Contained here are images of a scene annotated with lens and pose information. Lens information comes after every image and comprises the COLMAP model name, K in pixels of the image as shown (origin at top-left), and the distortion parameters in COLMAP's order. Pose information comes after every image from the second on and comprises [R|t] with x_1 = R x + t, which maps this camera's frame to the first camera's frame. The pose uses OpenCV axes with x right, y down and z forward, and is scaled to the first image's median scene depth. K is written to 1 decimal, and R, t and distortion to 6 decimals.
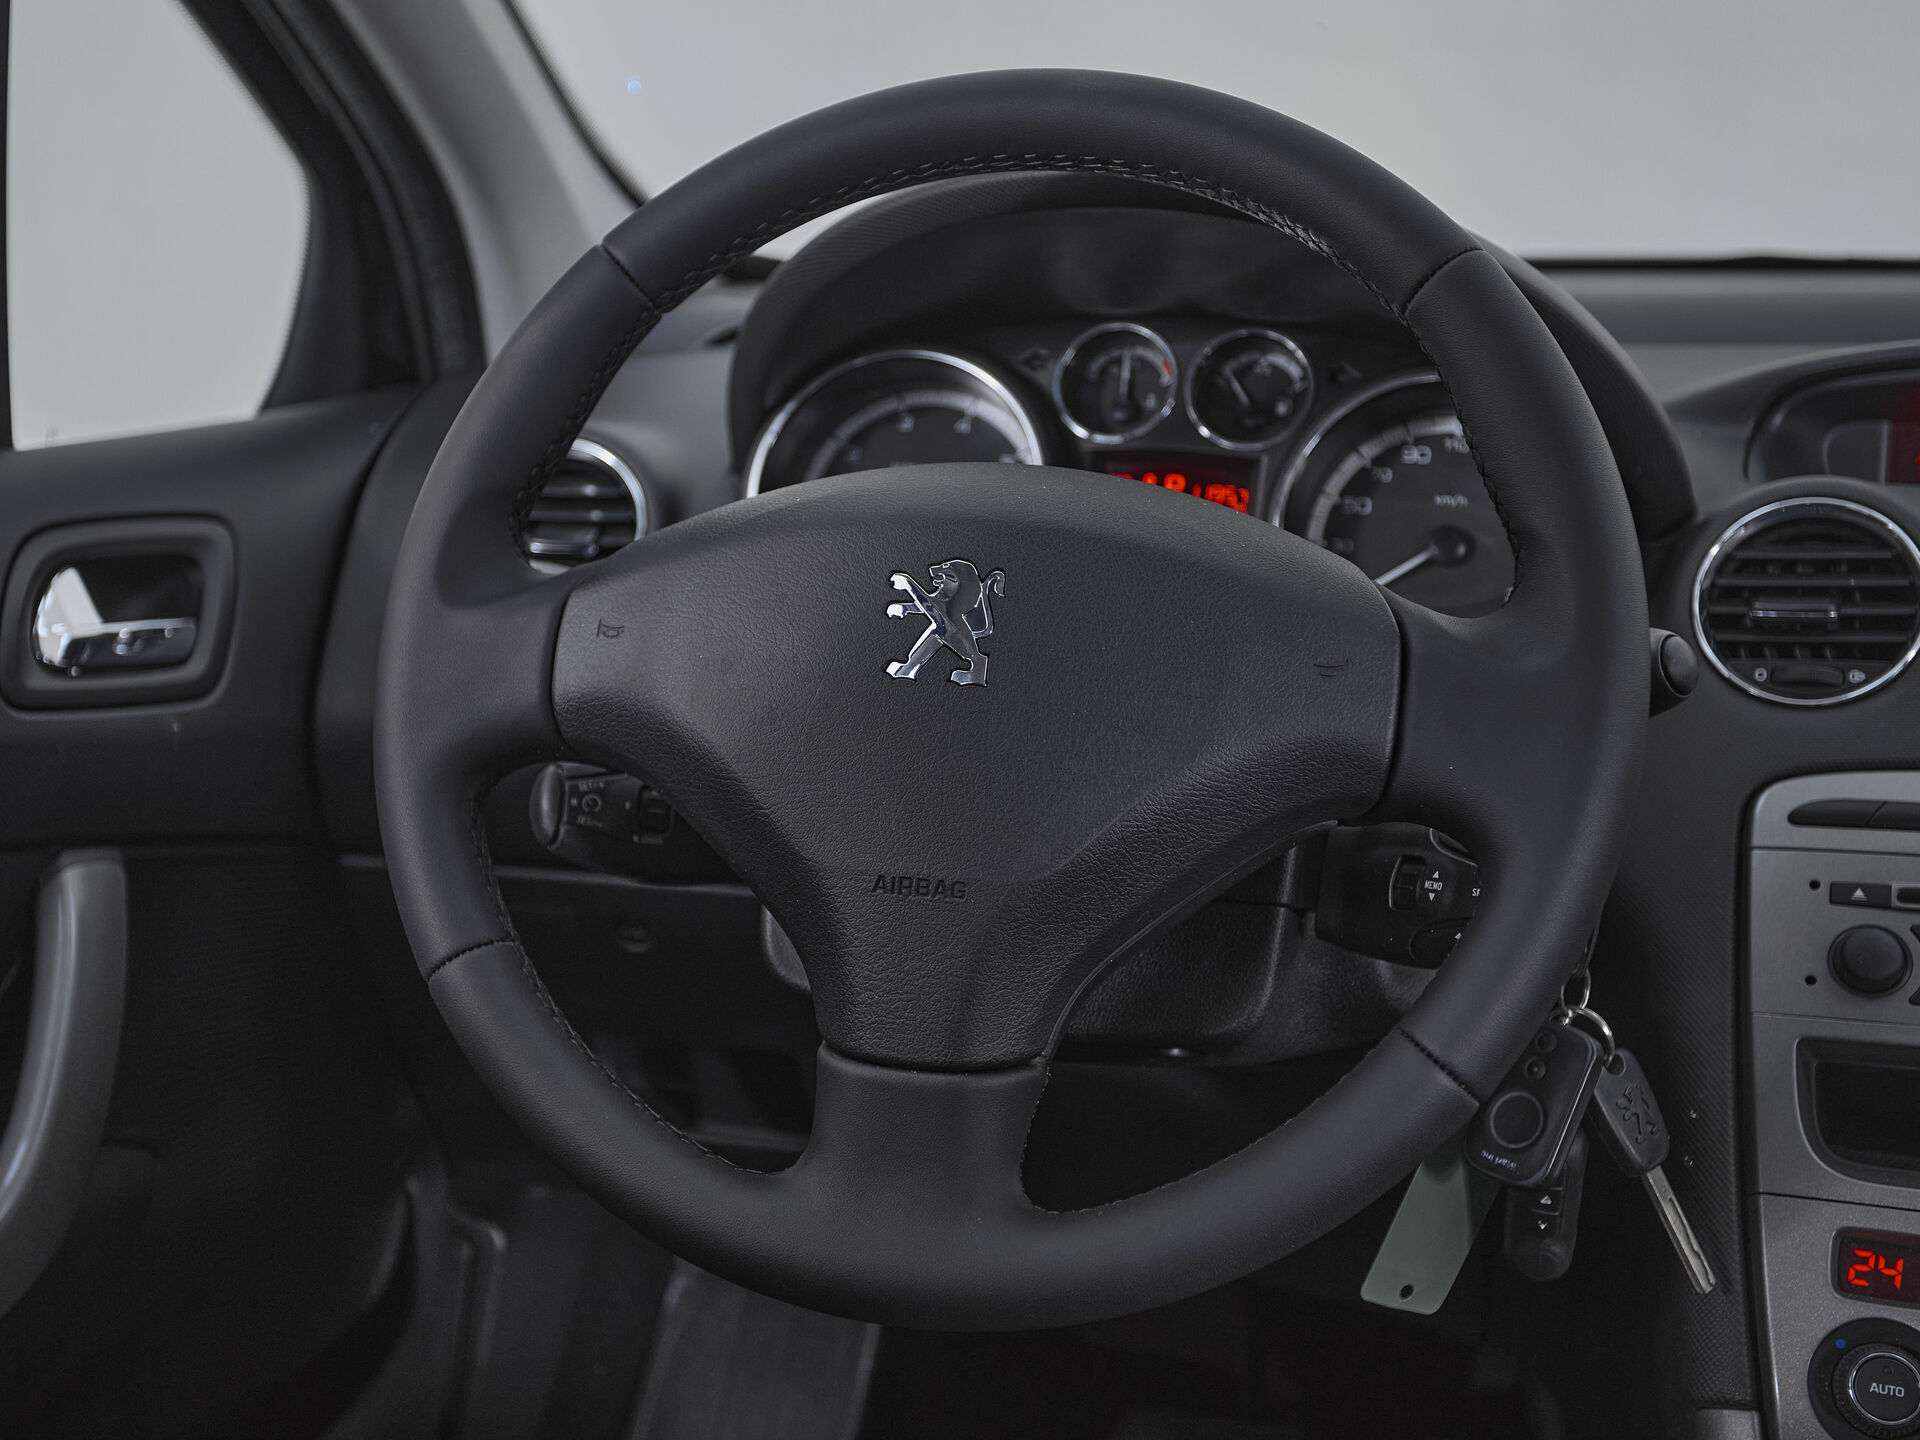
lens RADIAL K [[2571.2, 0, 867.2], [0, 2571.2, 695.3], [0, 0, 1]] dist [0.083695, 0.023318]
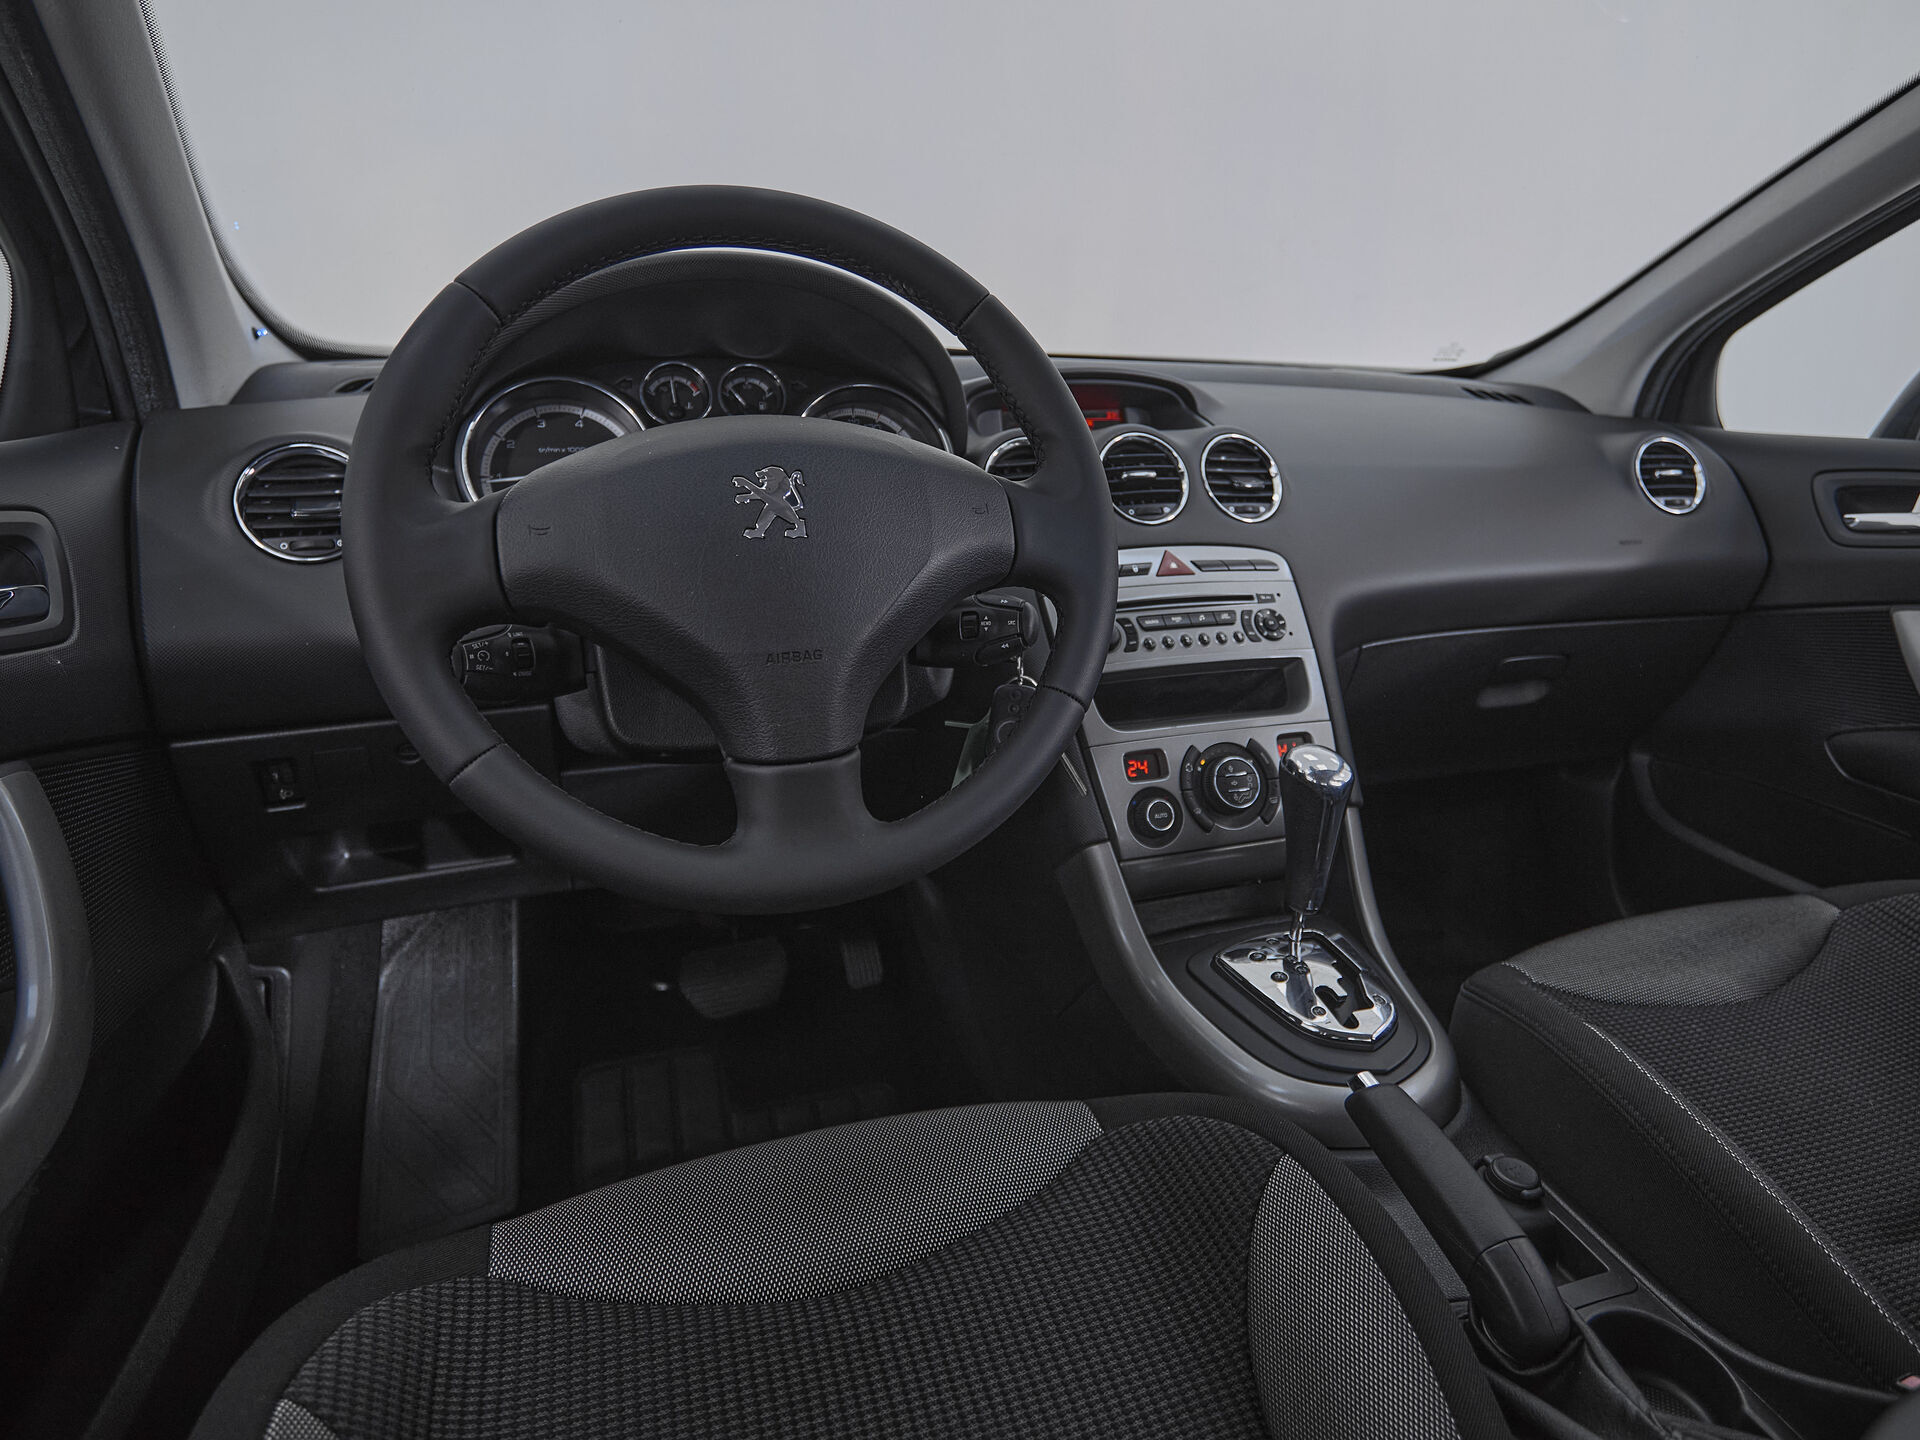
lens RADIAL K [[1157.8, 0, 1038.3], [0, 1157.8, 656.0], [0, 0, 1]] dist [0.000200, -0.001353]
pose [[0.780985, -0.154197, 0.605215, -0.267614], [0.124229, 0.988033, 0.091423, 0.019902], [-0.612070, 0.003786, 0.790795, 0.247892]]
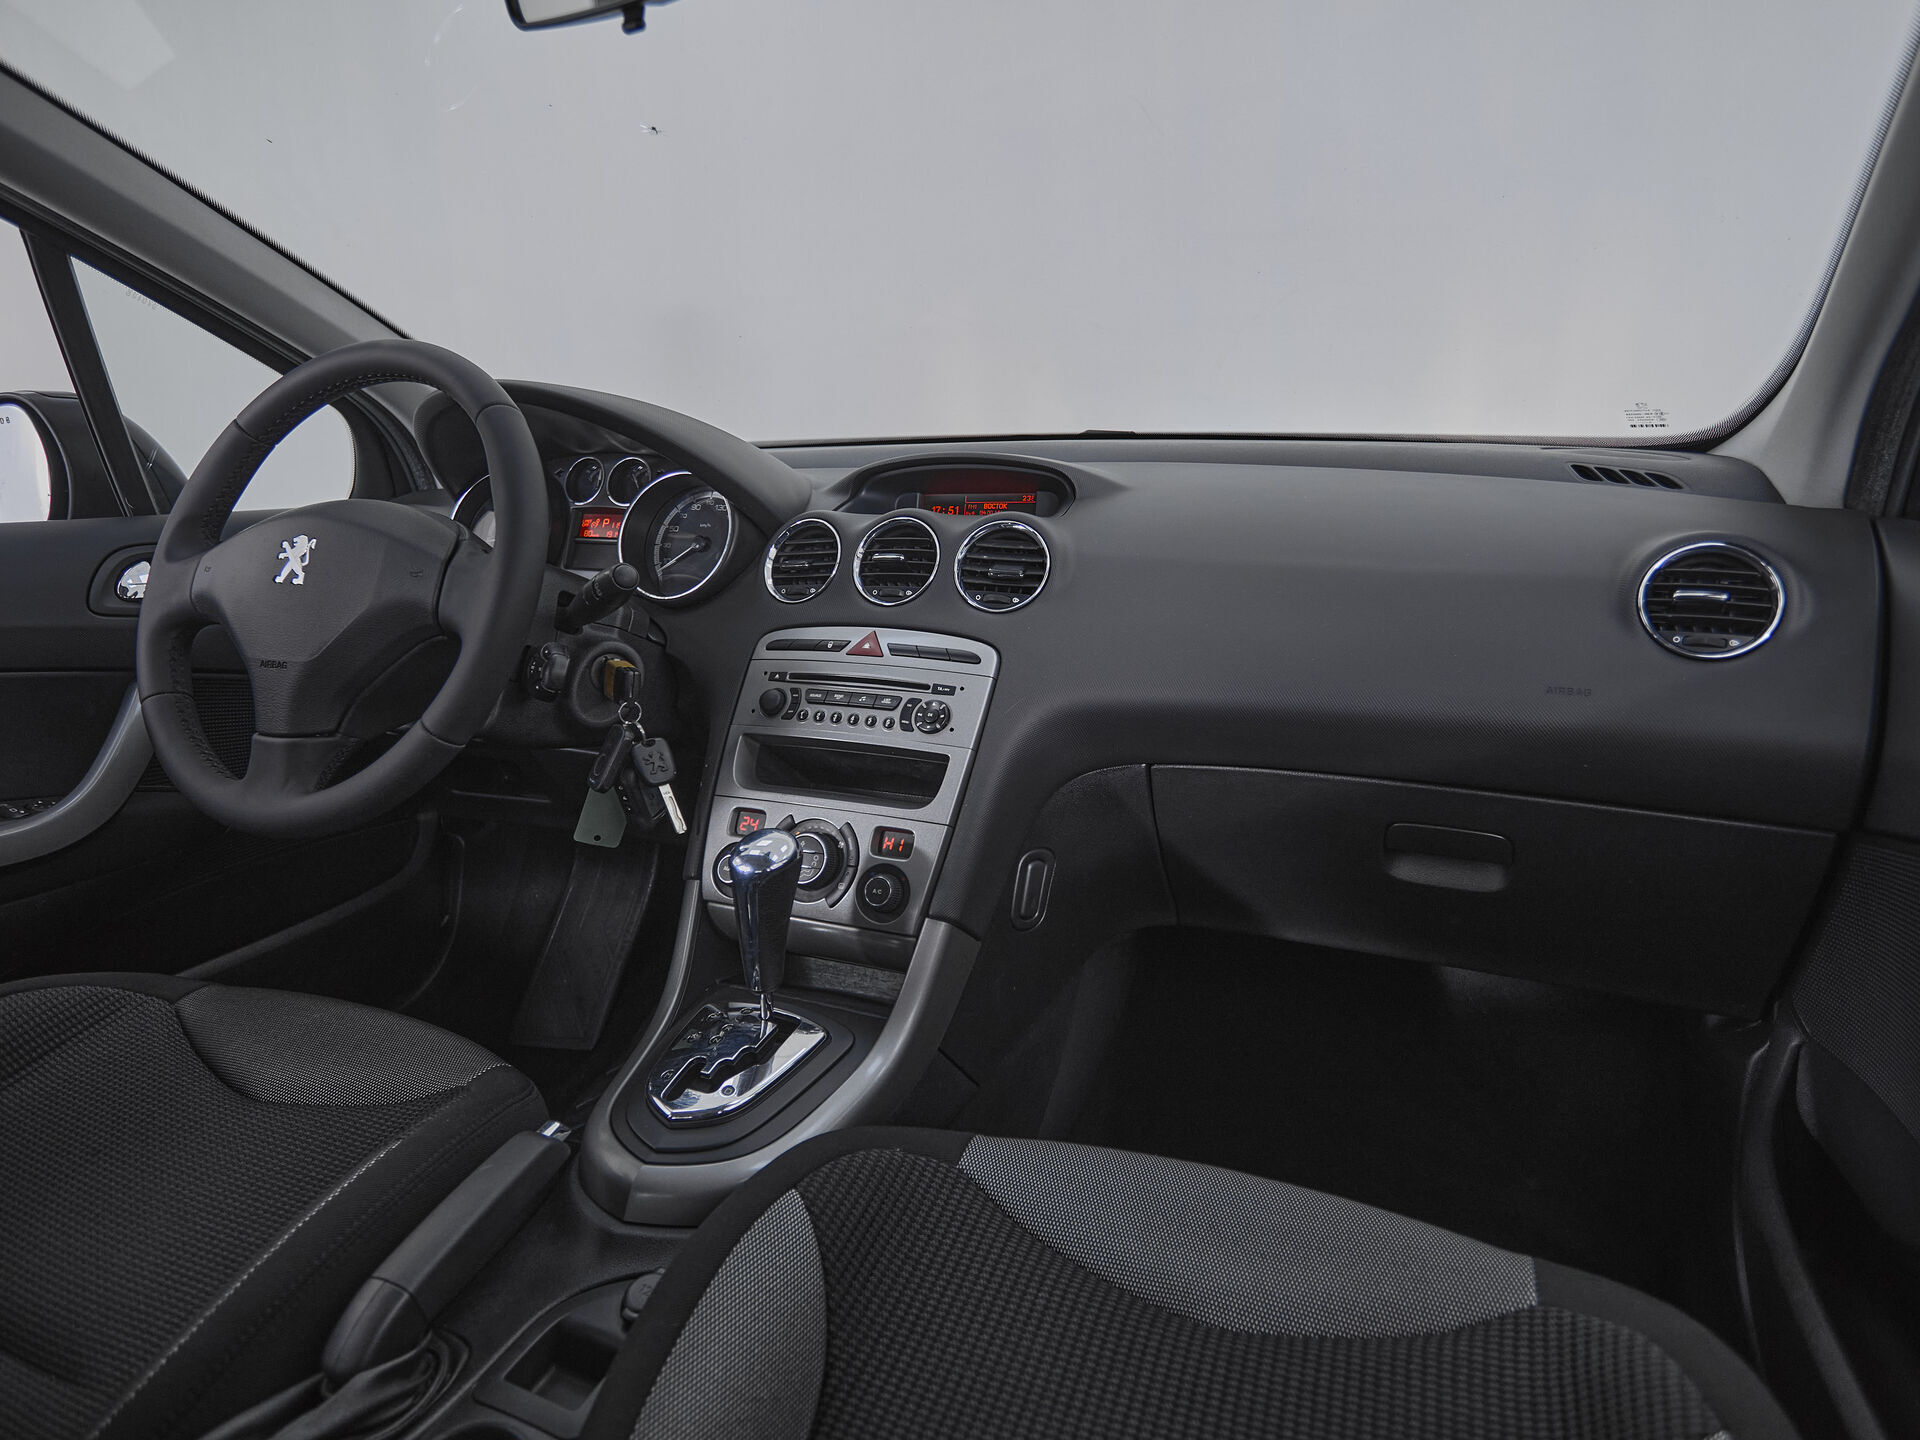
lens RADIAL K [[1082.2, 0, 1011.9], [0, 1082.2, 706.7], [0, 0, 1]] dist [0.000918, -0.000005]
pose [[0.997204, -0.008013, -0.074302, 0.687774], [0.010737, 0.999282, 0.036340, 0.071547], [0.073958, -0.037037, 0.996573, 0.000284]]
